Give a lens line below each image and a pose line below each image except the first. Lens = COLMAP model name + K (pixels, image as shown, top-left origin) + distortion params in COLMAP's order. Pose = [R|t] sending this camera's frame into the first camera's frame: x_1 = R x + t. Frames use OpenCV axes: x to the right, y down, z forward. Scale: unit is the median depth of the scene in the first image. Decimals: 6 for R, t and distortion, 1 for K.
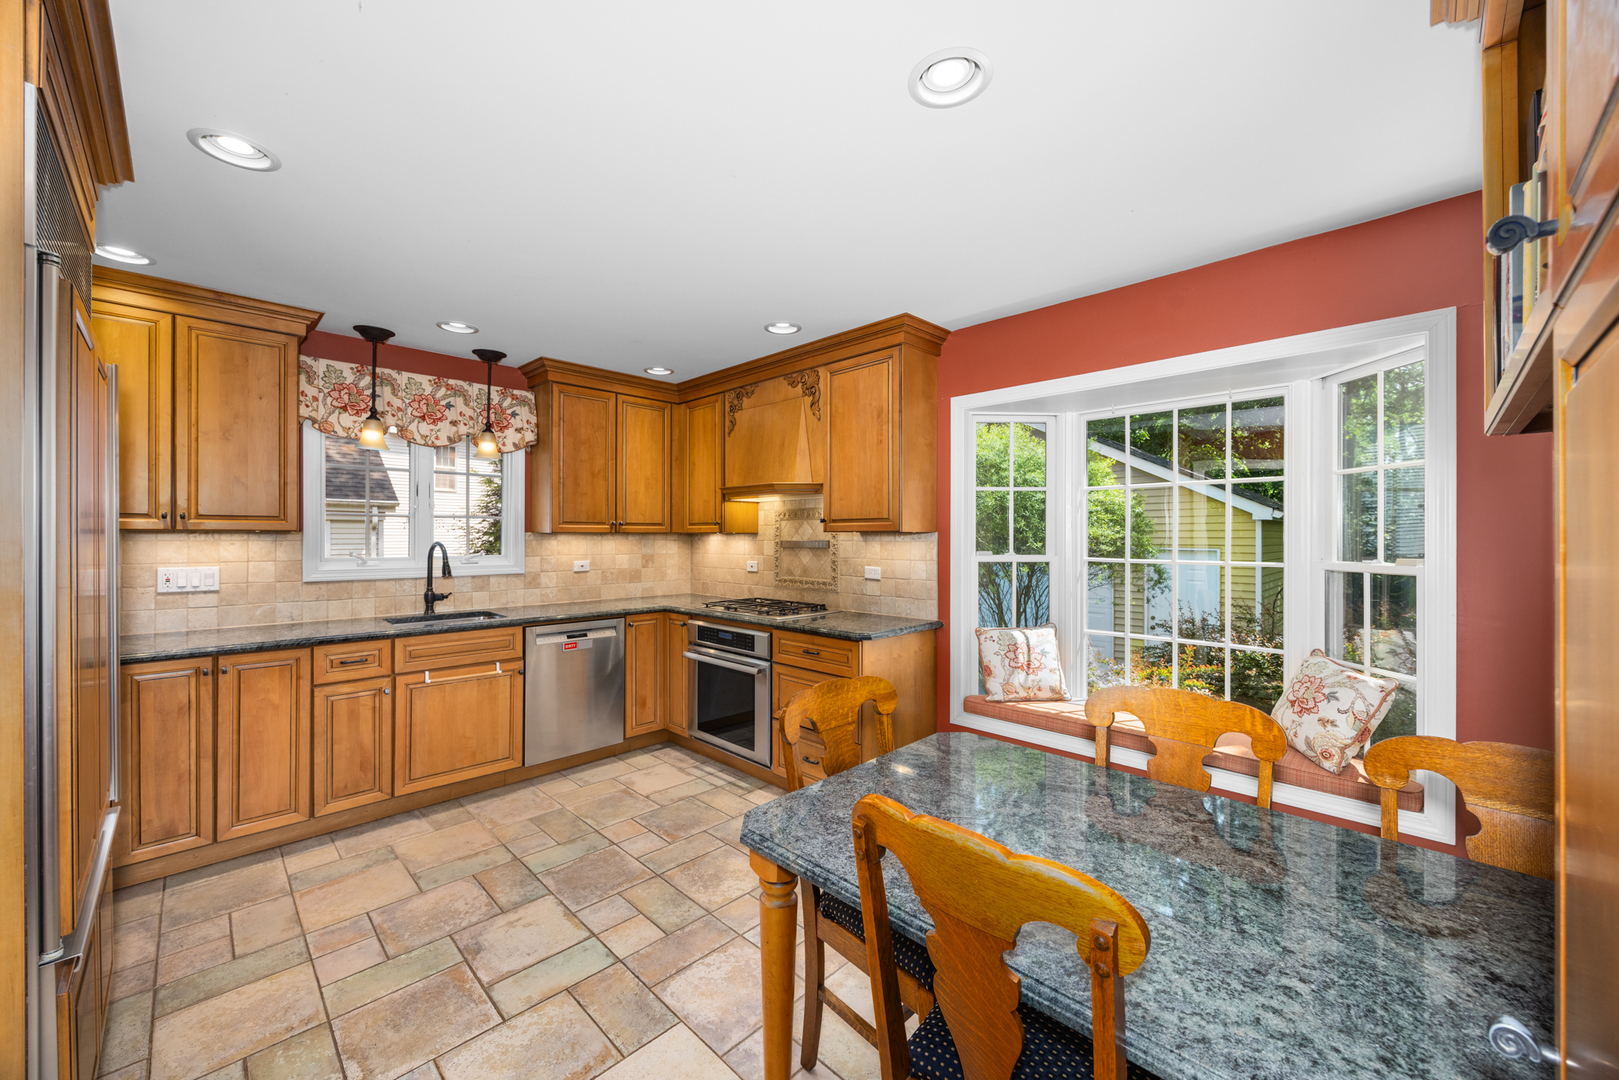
lens RADIAL K [[613.6, 0, 808.8], [0, 613.6, 536.6], [0, 0, 1]] dist [-0.004237, 0.000363]
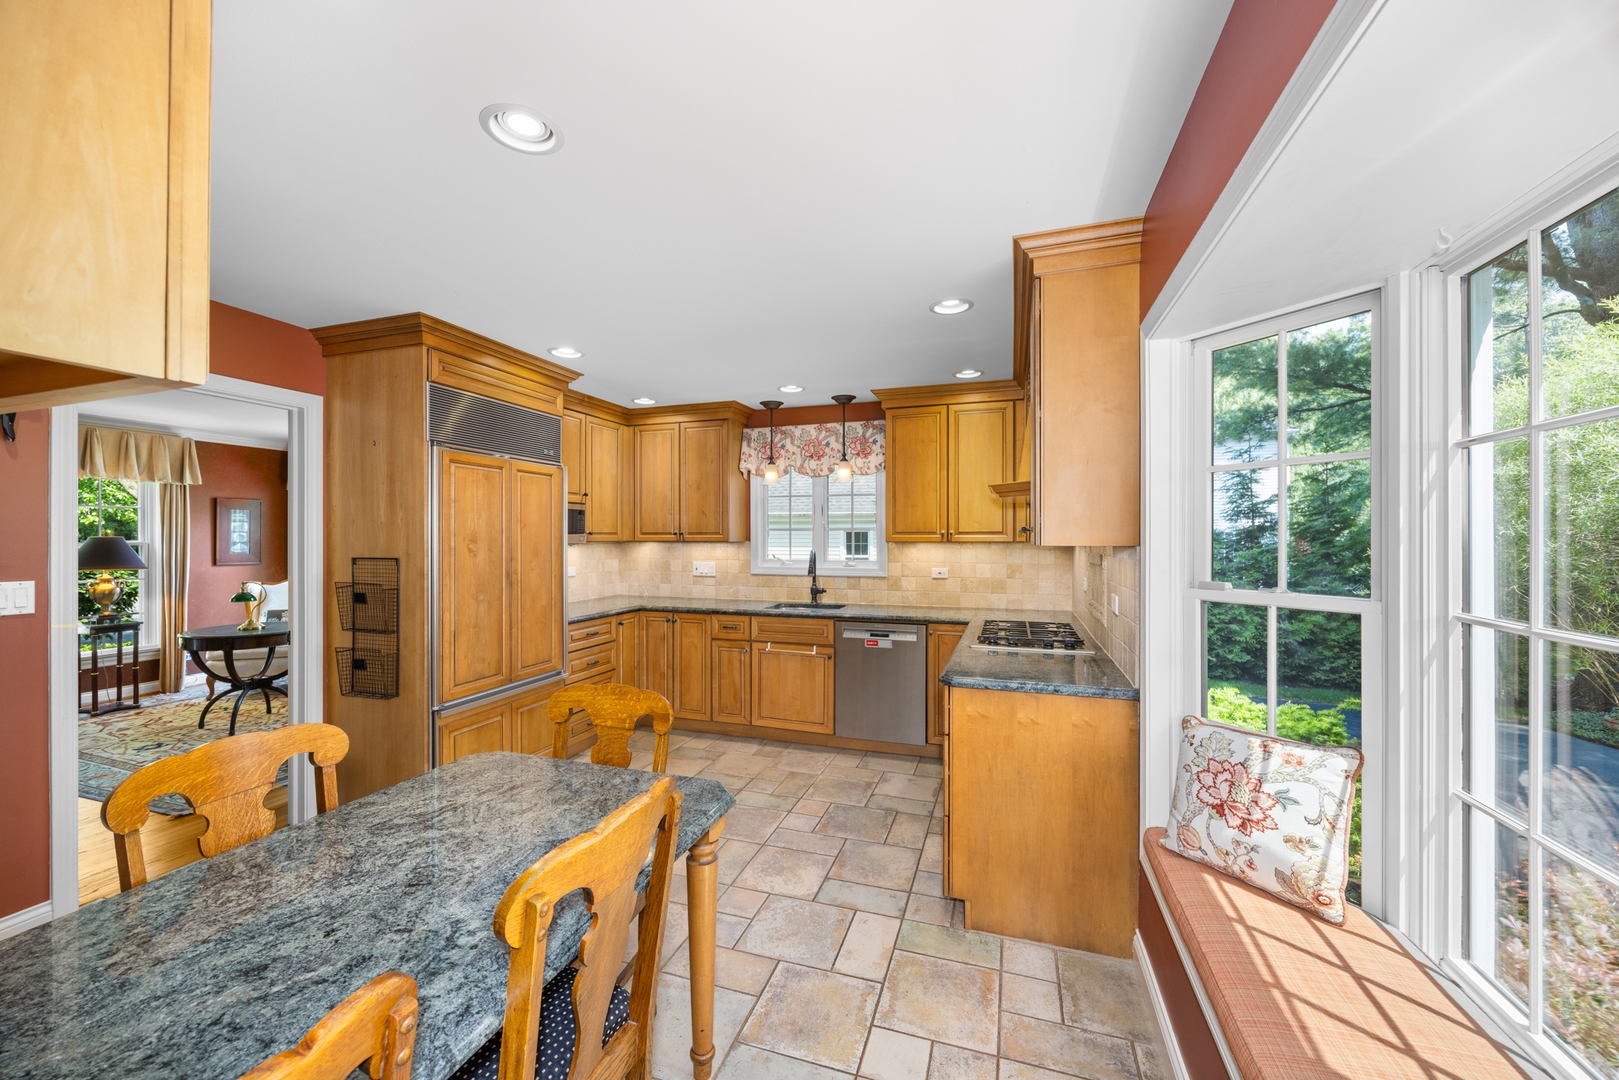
lens RADIAL K [[613.6, 0, 808.6], [0, 613.6, 537.8], [0, 0, 1]] dist [-0.004237, 0.000363]
pose [[0.443211, -0.001131, -0.896416, 0.595673], [0.000544, 0.999999, -0.000993, -0.014784], [0.896417, -0.000047, 0.443212, 0.412200]]
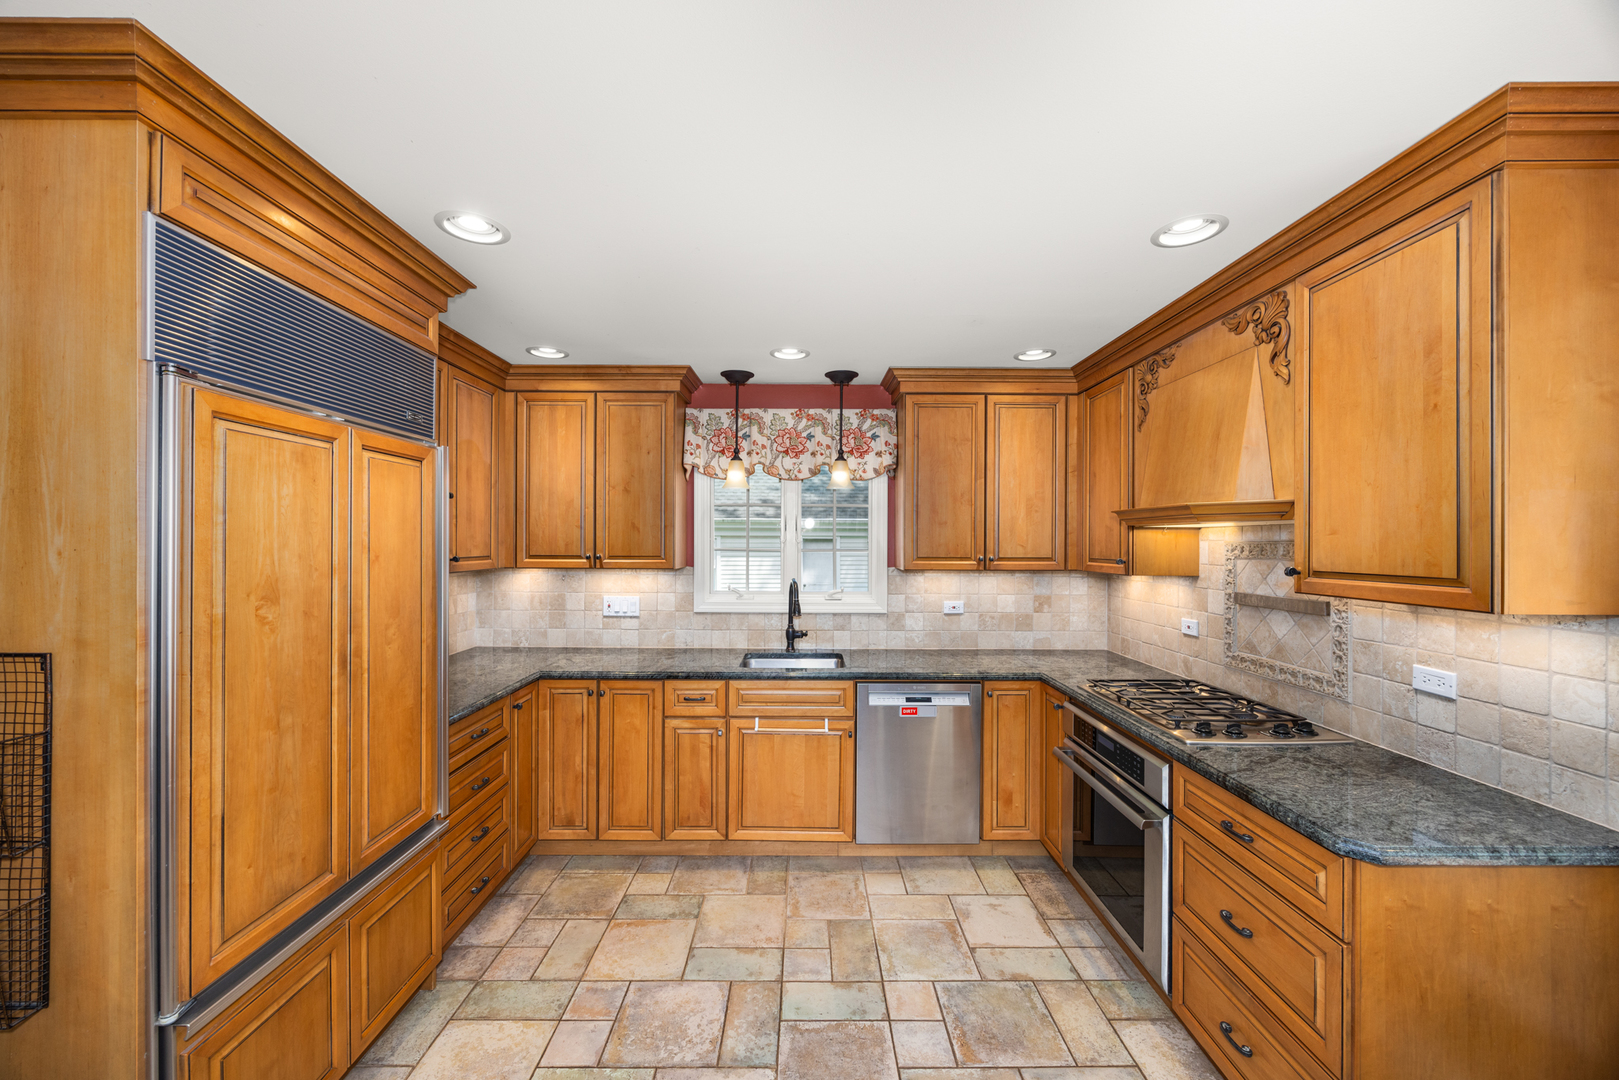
lens RADIAL K [[613.6, 0, 808.0], [0, 613.6, 540.7], [0, 0, 1]] dist [-0.004237, 0.000363]
pose [[0.707658, 0.001212, -0.706554, 0.100412], [-0.004129, 0.999989, -0.002420, -0.050088], [0.706543, 0.004630, 0.707655, 0.334237]]
